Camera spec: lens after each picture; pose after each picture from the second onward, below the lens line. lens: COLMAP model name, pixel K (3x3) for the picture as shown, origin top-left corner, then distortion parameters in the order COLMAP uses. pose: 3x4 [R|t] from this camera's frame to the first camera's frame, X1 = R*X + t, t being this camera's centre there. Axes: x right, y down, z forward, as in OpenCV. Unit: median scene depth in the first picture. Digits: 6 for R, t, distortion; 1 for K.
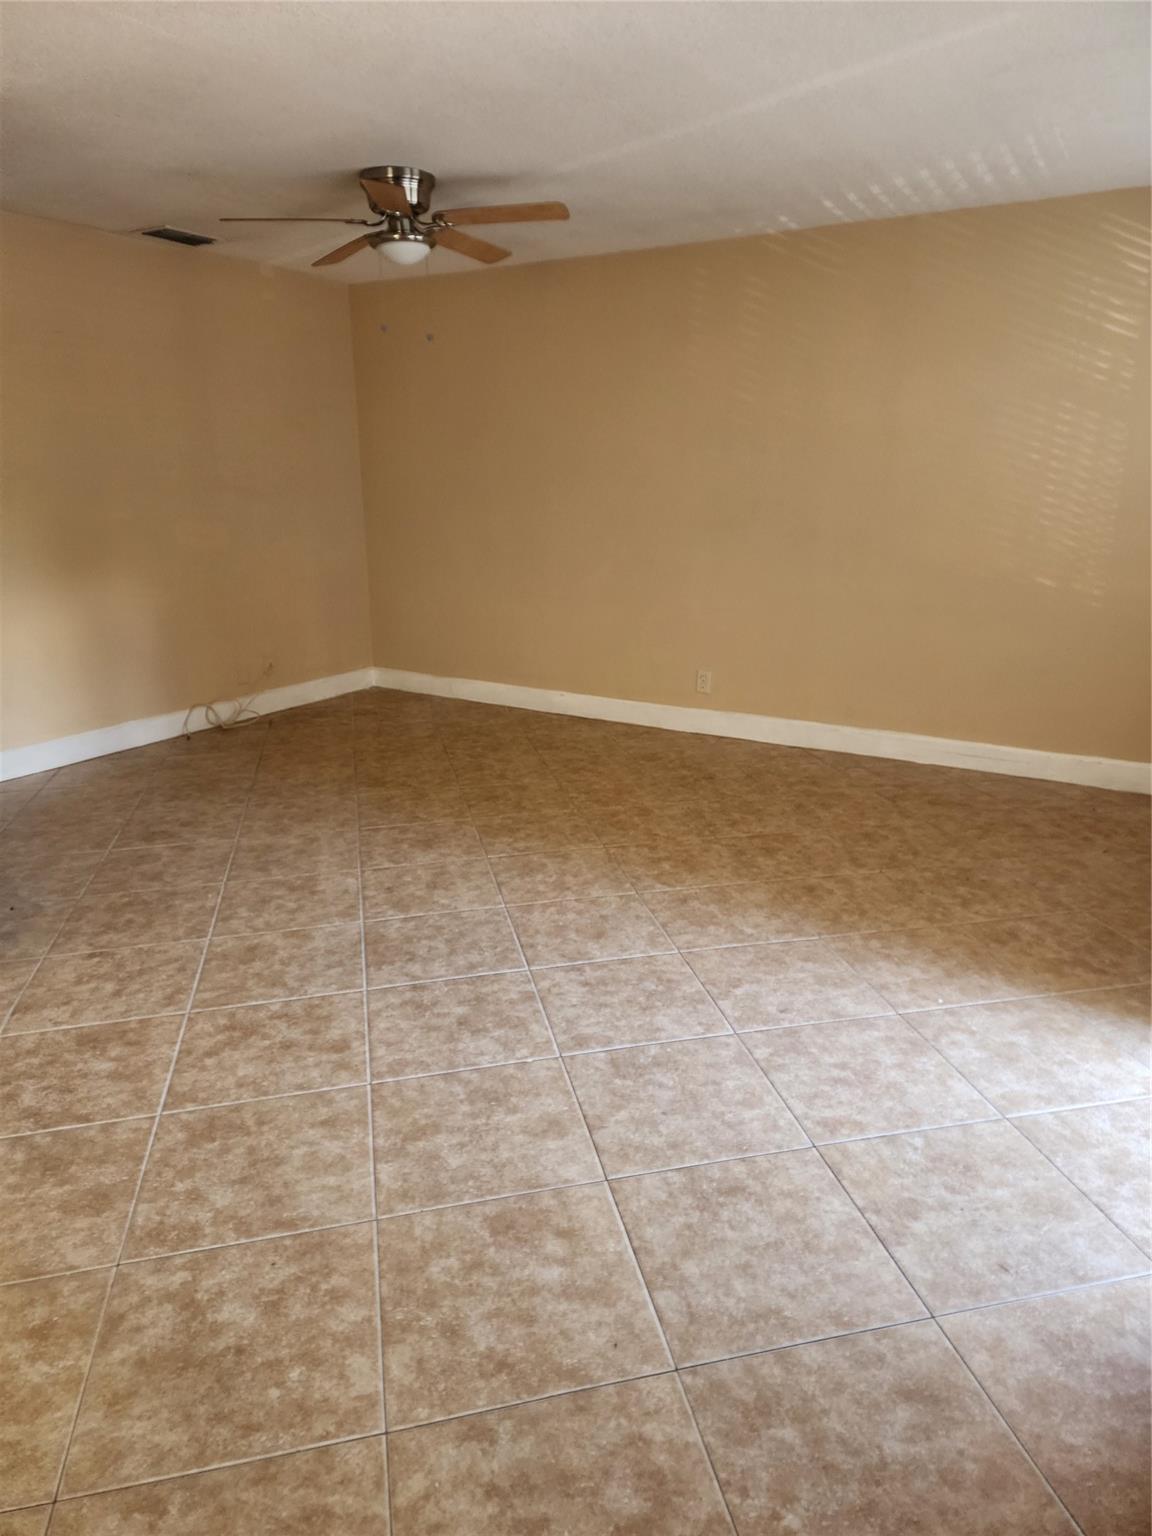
lens RADIAL K [[1019.0, 0, 595.3], [0, 1019.0, 786.1], [0, 0, 1]] dist [0.102279, -0.085175]
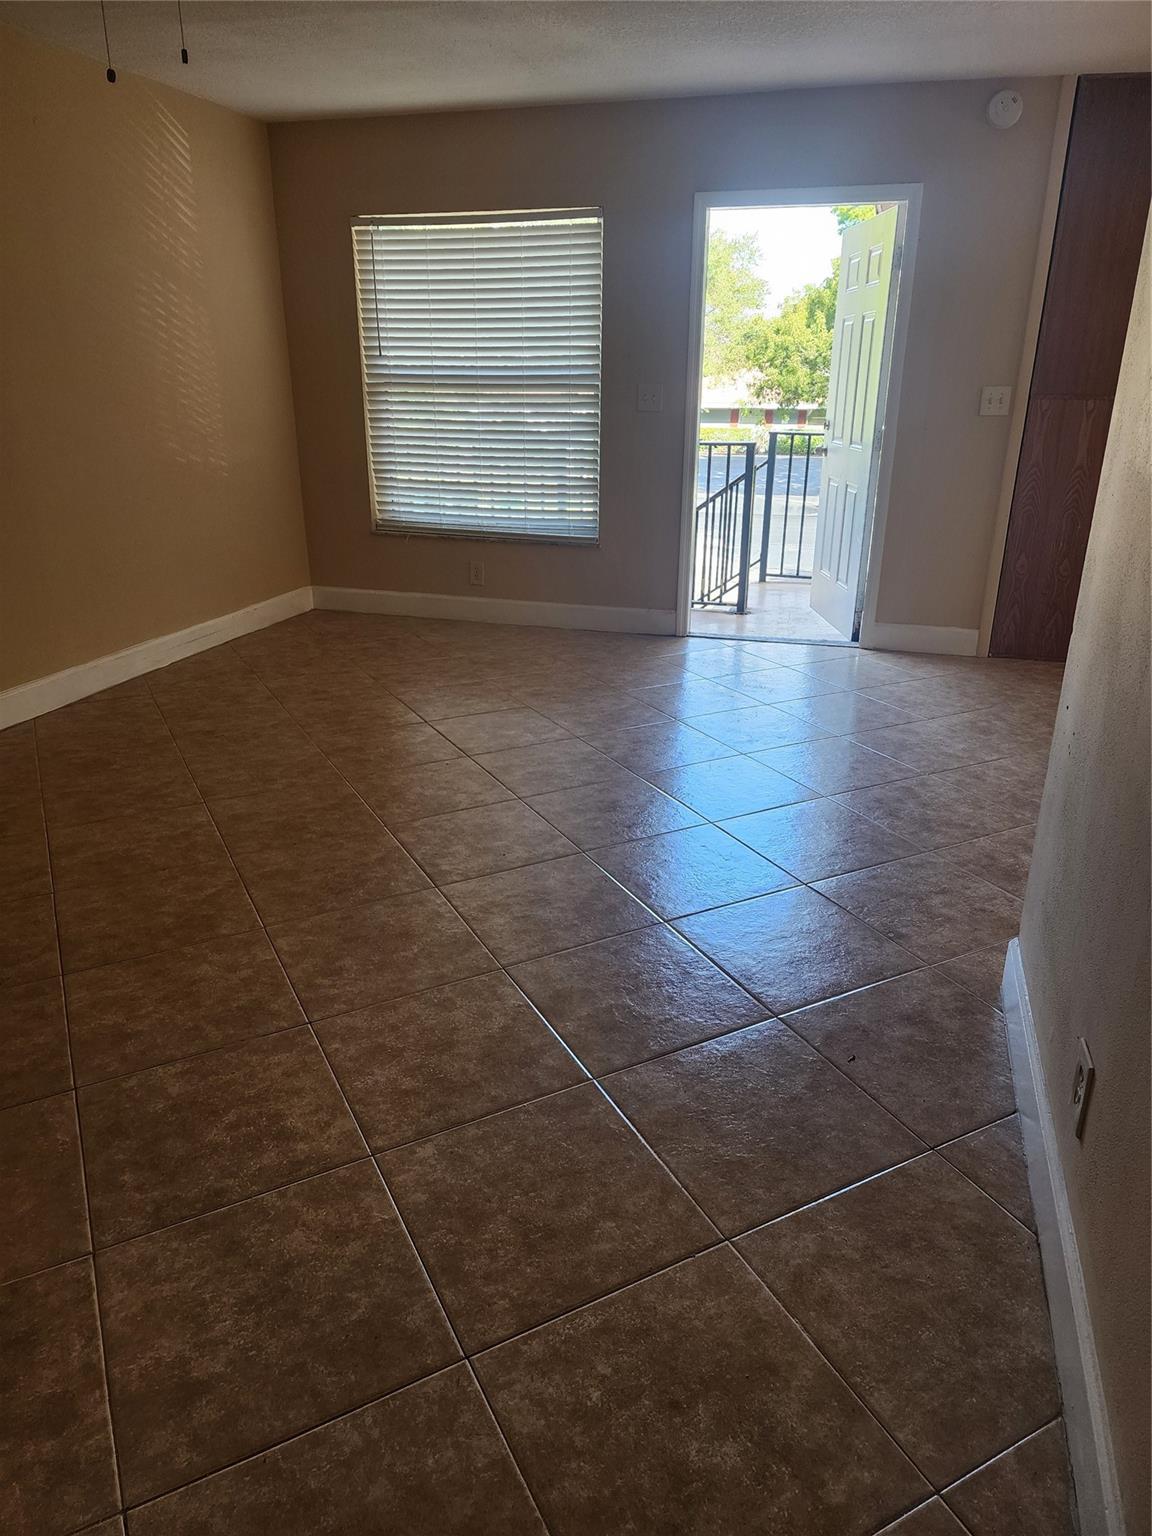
lens RADIAL K [[1019.0, 0, 595.3], [0, 1019.0, 786.1], [0, 0, 1]] dist [0.102279, -0.085175]
pose [[-0.261377, -0.358663, 0.896127, -1.173485], [0.280012, 0.860302, 0.425997, -0.380832], [-0.923729, 0.362272, -0.124434, 1.343740]]
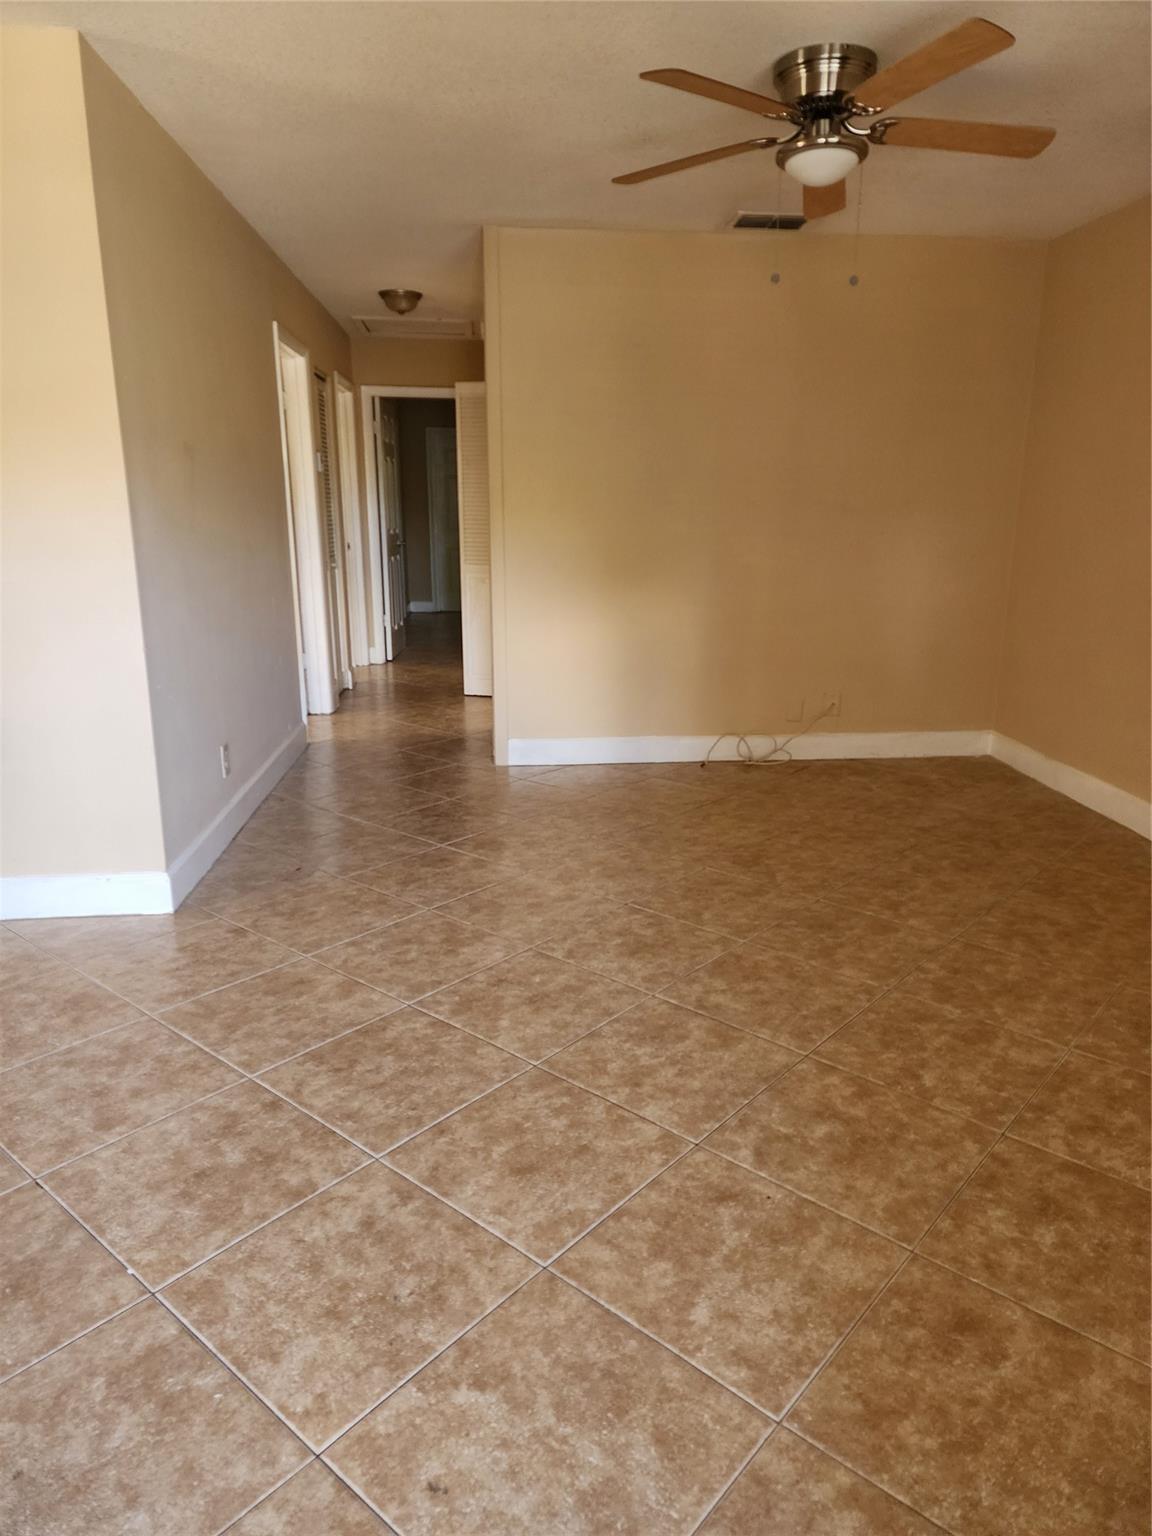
lens RADIAL K [[1033.6, 0, 584.6], [0, 1033.6, 768.6], [0, 0, 1]] dist [0.096168, -0.082172]
pose [[0.582630, 0.209144, -0.785367, 0.511297], [-0.247932, 0.965999, 0.073317, -0.158187], [0.773997, 0.152001, 0.614674, 0.636371]]
